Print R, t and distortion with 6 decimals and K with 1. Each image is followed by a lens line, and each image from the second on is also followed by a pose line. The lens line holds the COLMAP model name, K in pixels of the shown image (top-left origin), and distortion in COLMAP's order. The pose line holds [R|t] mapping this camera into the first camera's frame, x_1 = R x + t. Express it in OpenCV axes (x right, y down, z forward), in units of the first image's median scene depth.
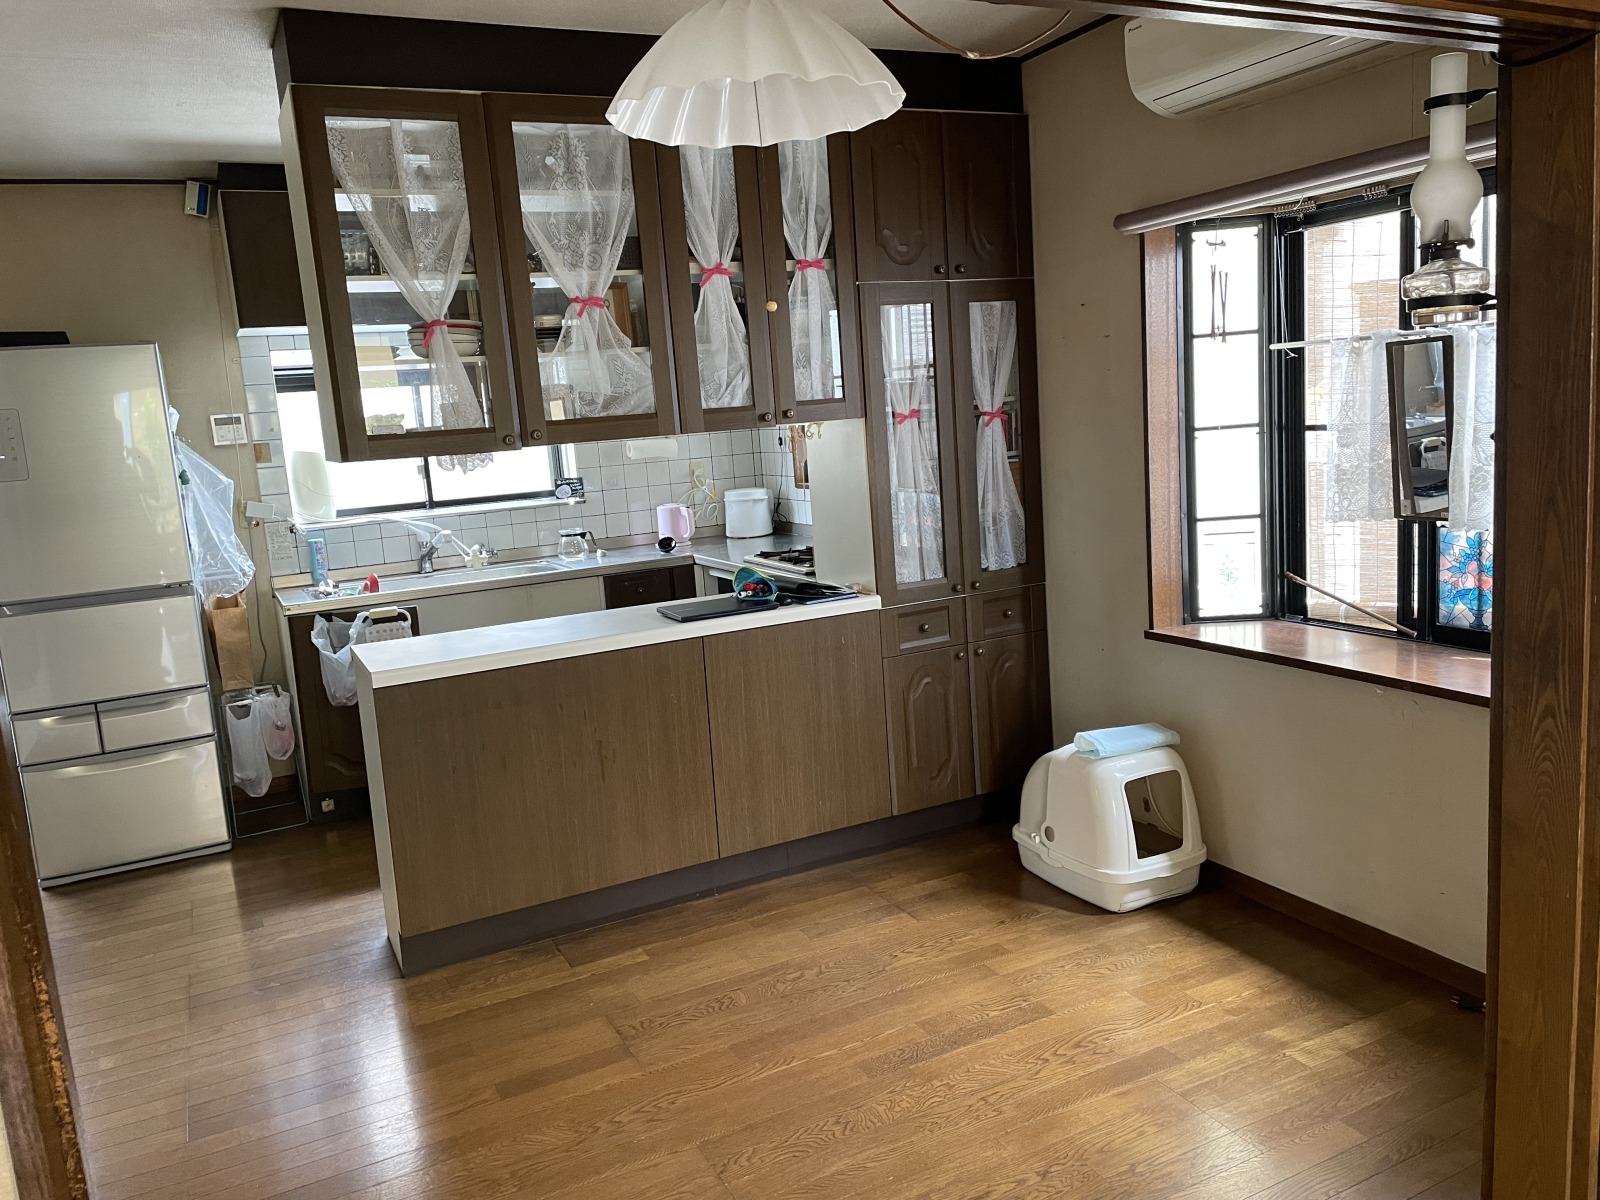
lens RADIAL K [[1202.1, 0, 813.9], [0, 1202.1, 584.1], [0, 0, 1]] dist [0.094157, -0.120185]
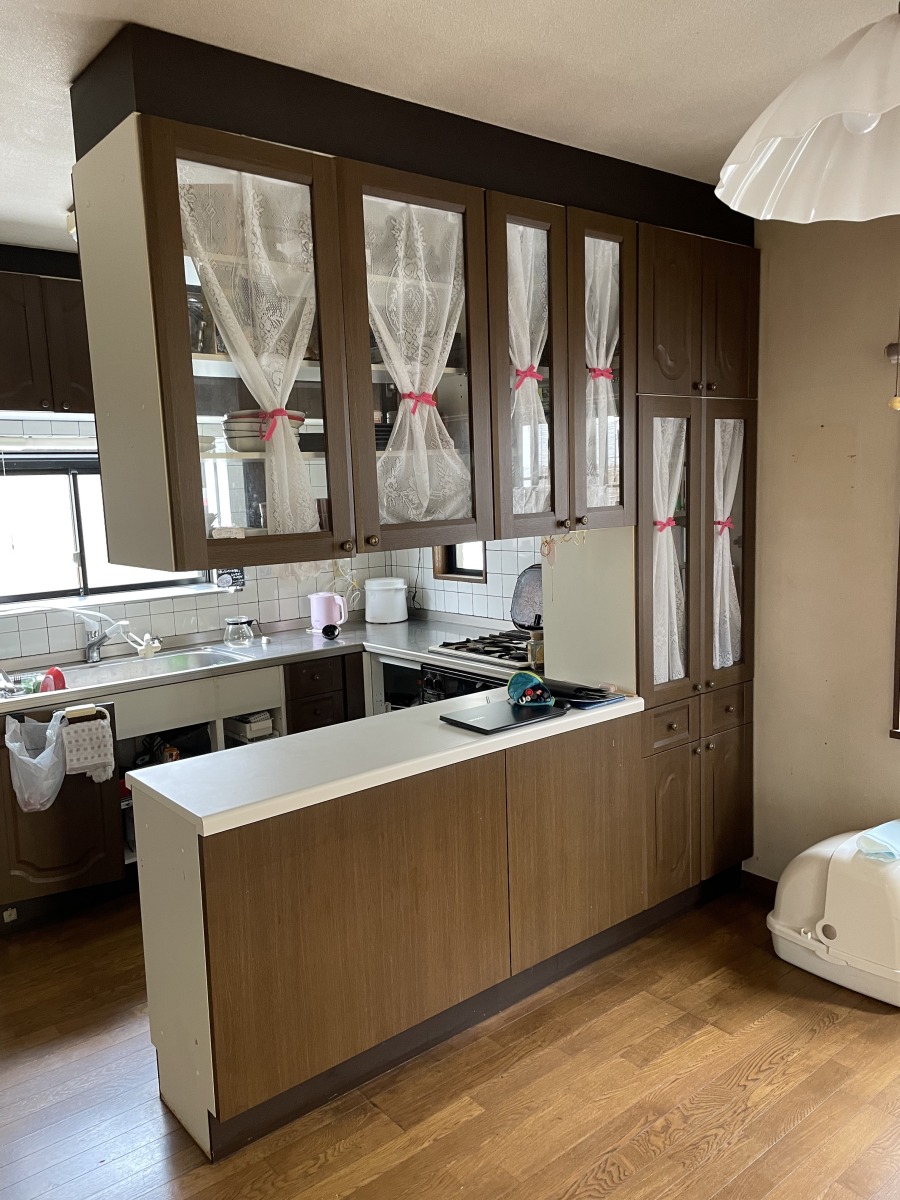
lens RADIAL K [[901.6, 0, 446.4], [0, 901.6, 611.3], [0, 0, 1]] dist [0.094157, -0.120185]
pose [[0.976214, 0.004027, 0.216773, -0.274289], [0.000802, 0.999754, -0.022182, -0.046978], [-0.216809, 0.021828, 0.975970, 0.277165]]
